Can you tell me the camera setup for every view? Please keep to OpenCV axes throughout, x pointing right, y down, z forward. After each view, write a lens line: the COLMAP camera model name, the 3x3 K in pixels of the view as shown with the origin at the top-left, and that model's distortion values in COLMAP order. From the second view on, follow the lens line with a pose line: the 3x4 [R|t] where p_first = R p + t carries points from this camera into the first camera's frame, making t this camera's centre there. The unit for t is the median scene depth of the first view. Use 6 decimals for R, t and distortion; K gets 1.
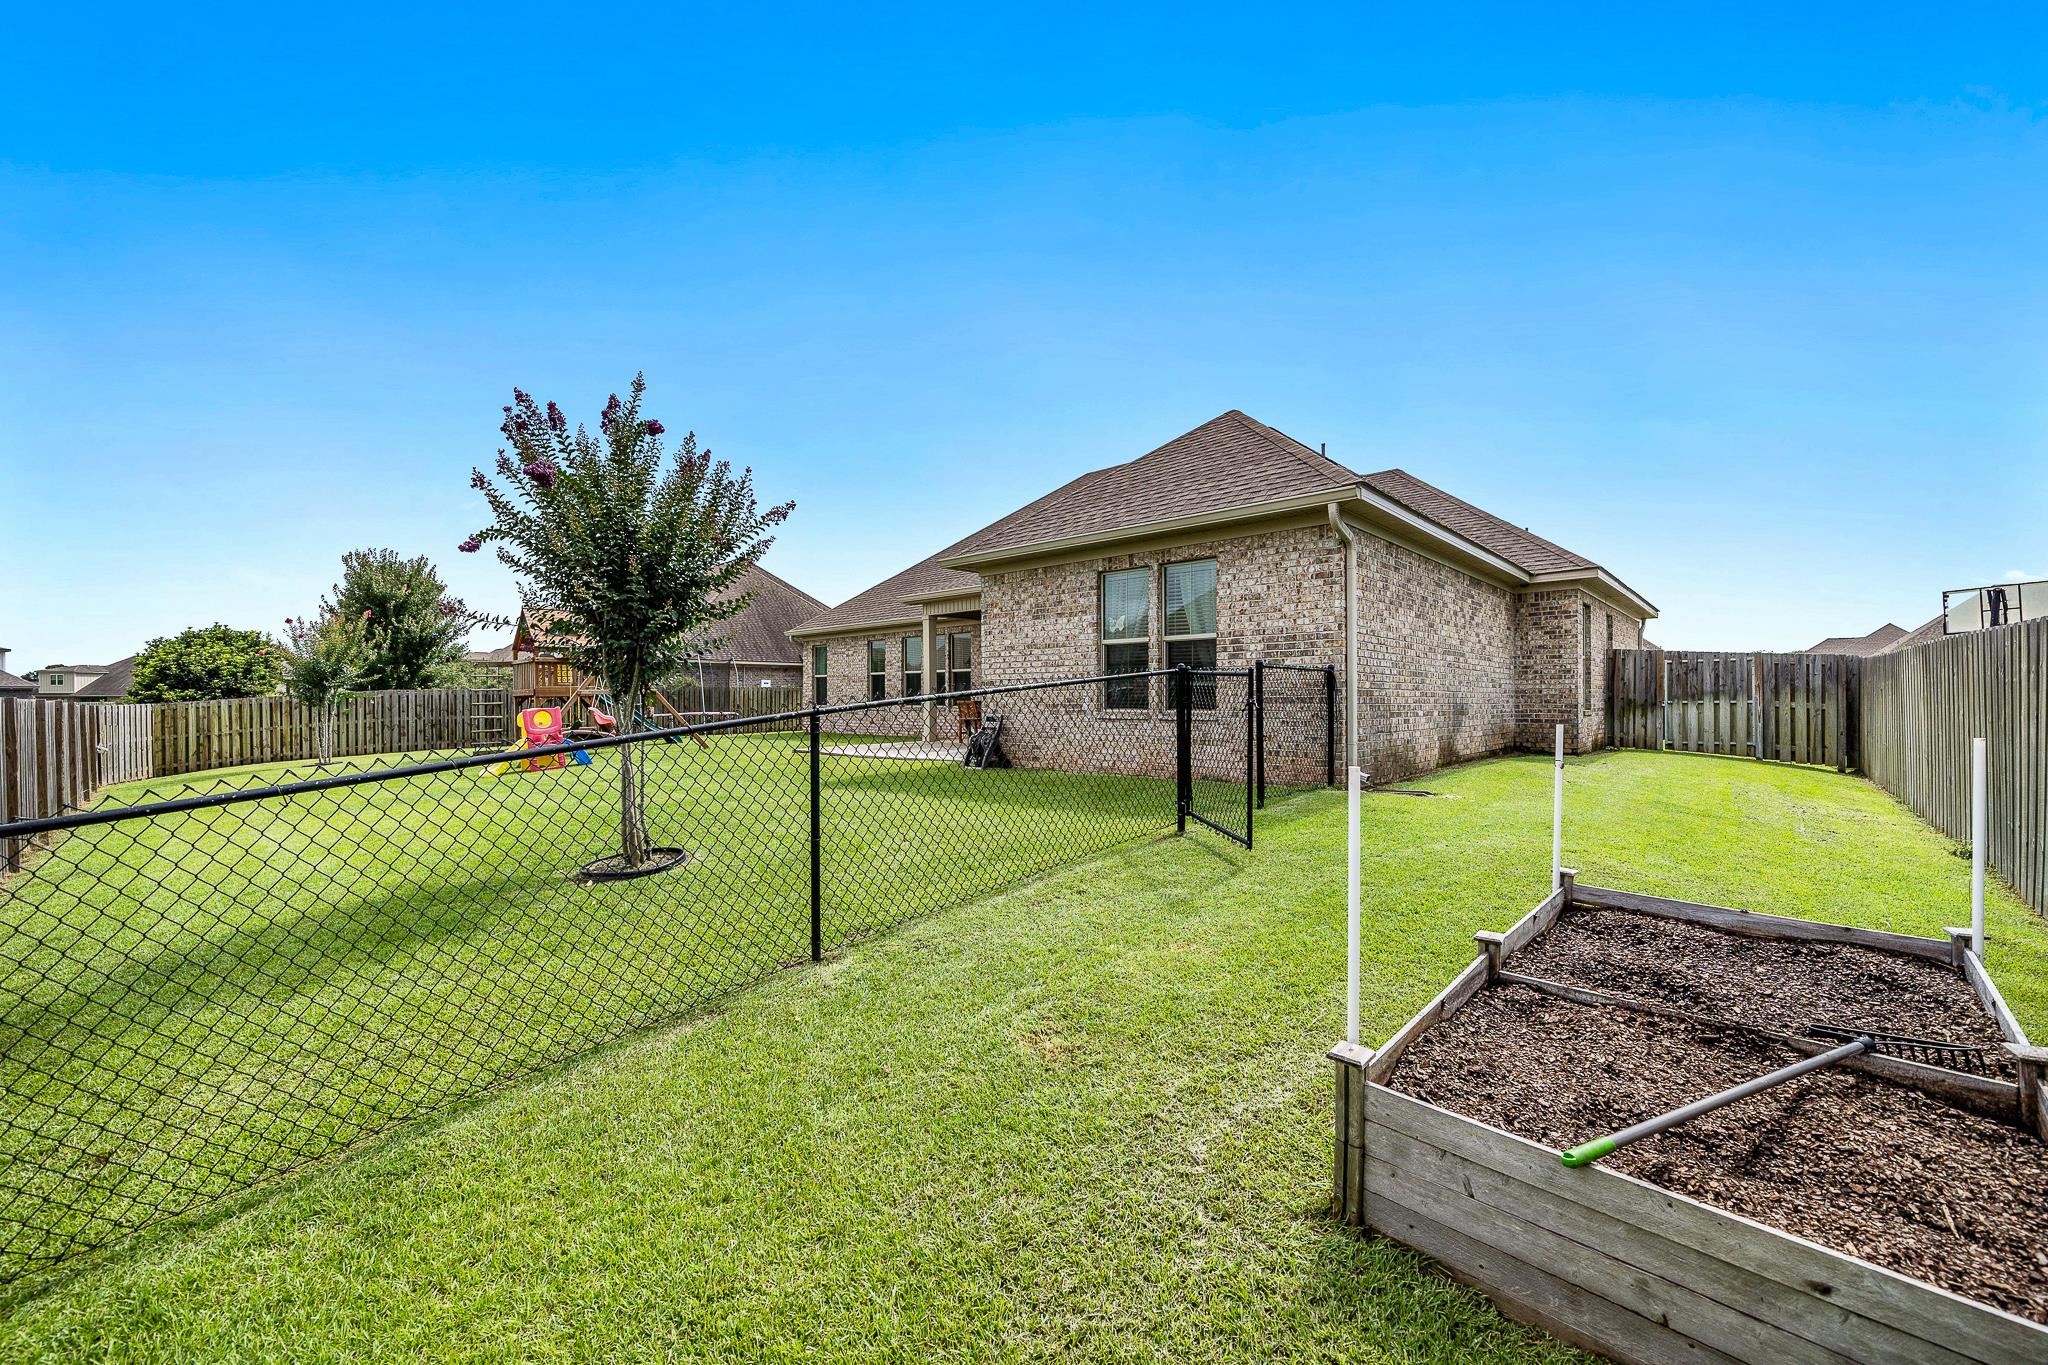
lens RADIAL K [[803.0, 0, 1026.9], [0, 803.0, 692.9], [0, 0, 1]] dist [-0.000616, -0.000287]
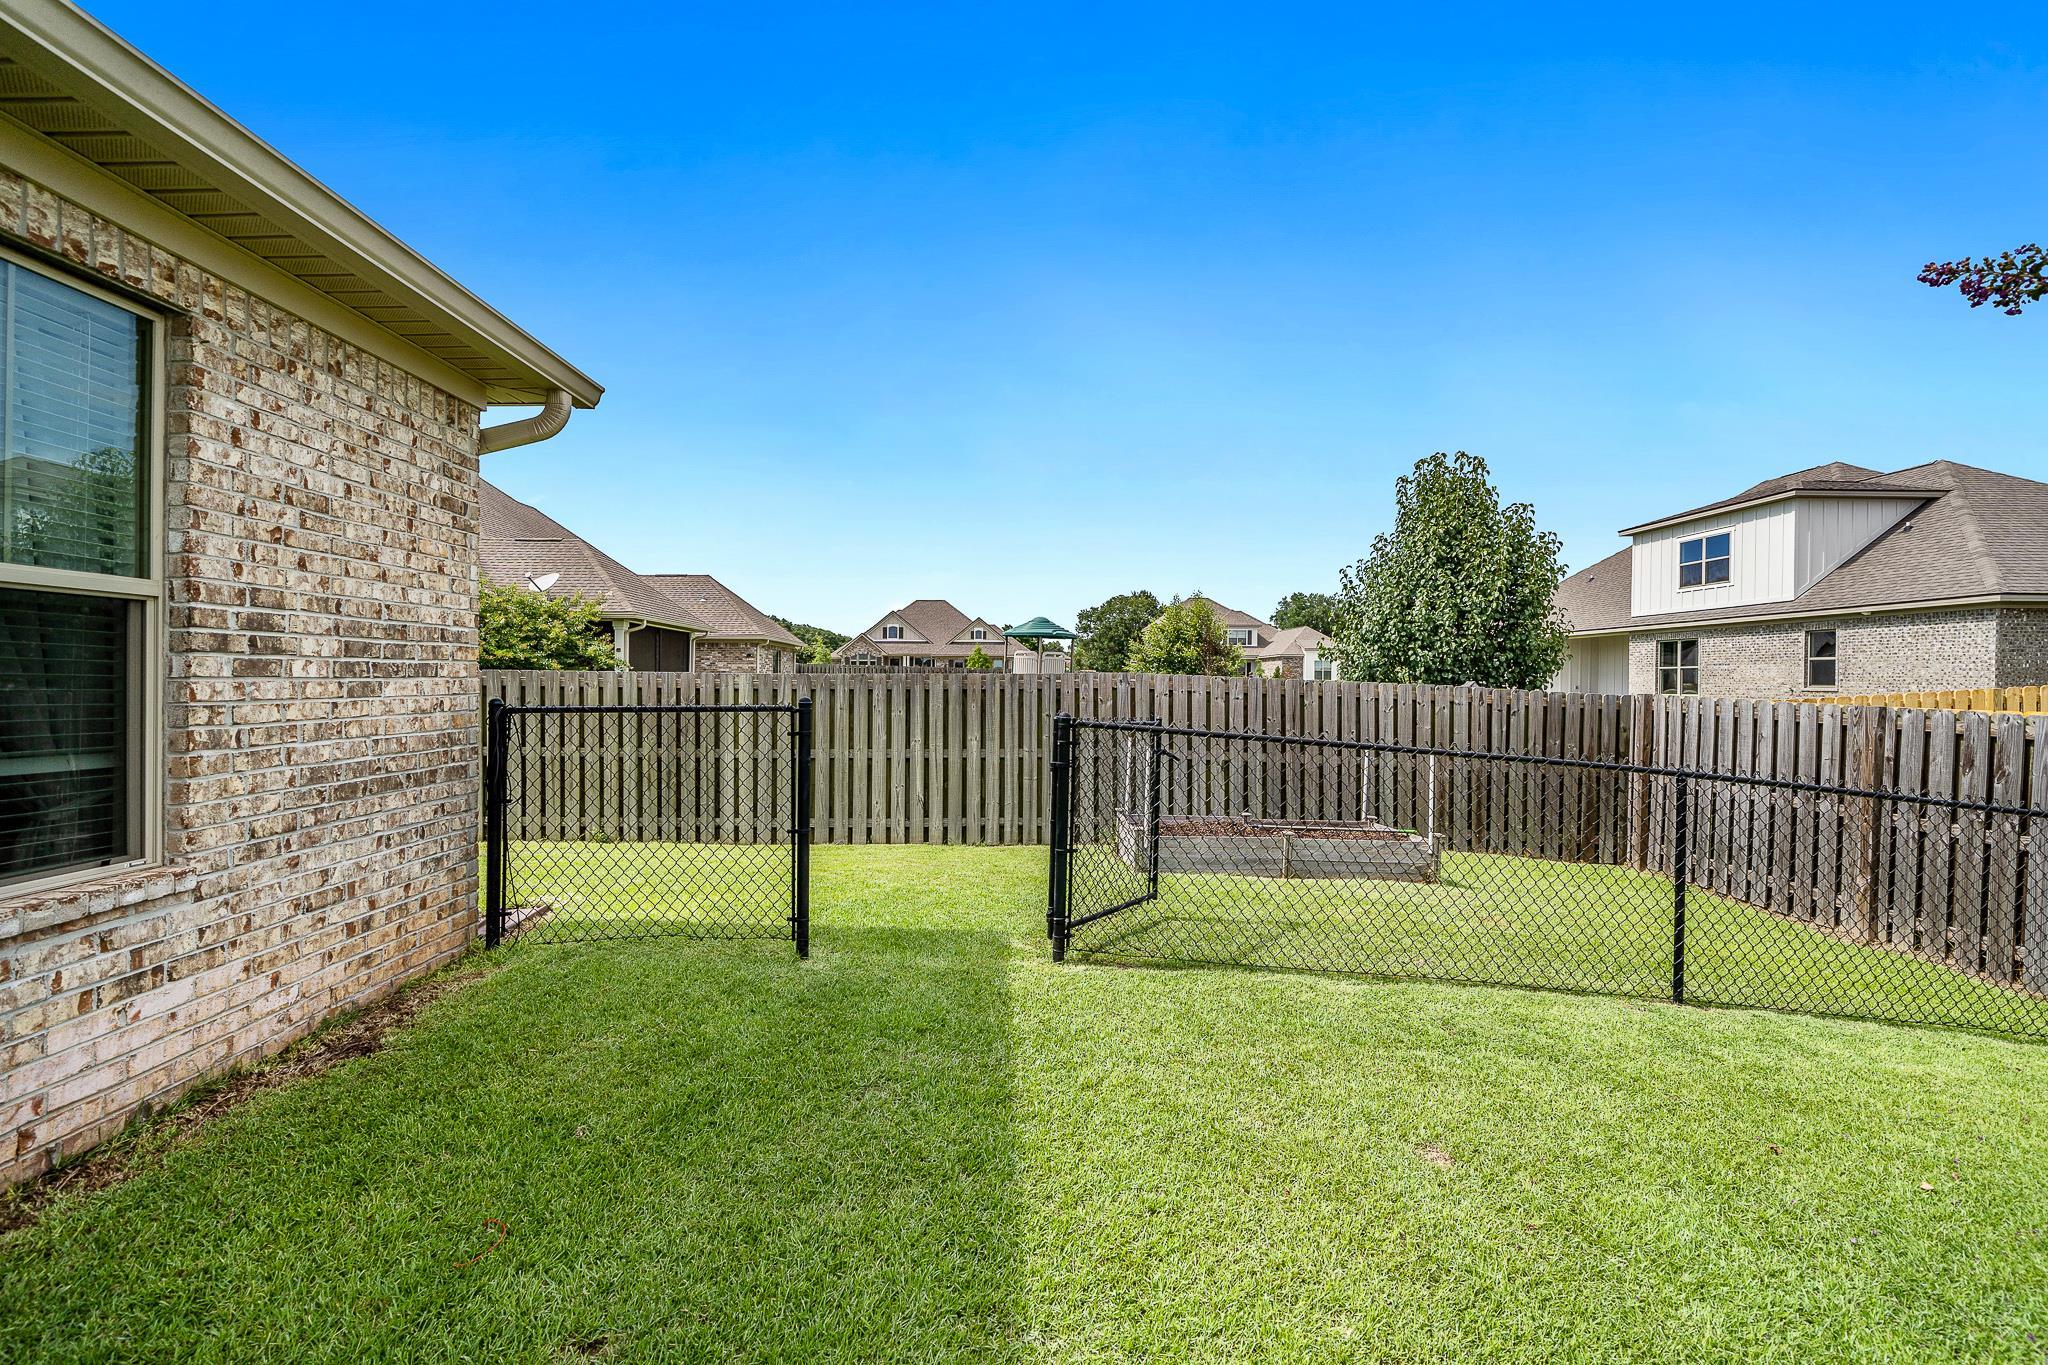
lens RADIAL K [[803.0, 0, 1021.2], [0, 803.0, 686.1], [0, 0, 1]] dist [-0.000616, -0.000287]
pose [[-0.700186, -0.003536, 0.713952, -0.150671], [-0.005009, 0.999987, 0.000040, -0.033617], [-0.713943, -0.003548, -0.700195, 0.842940]]
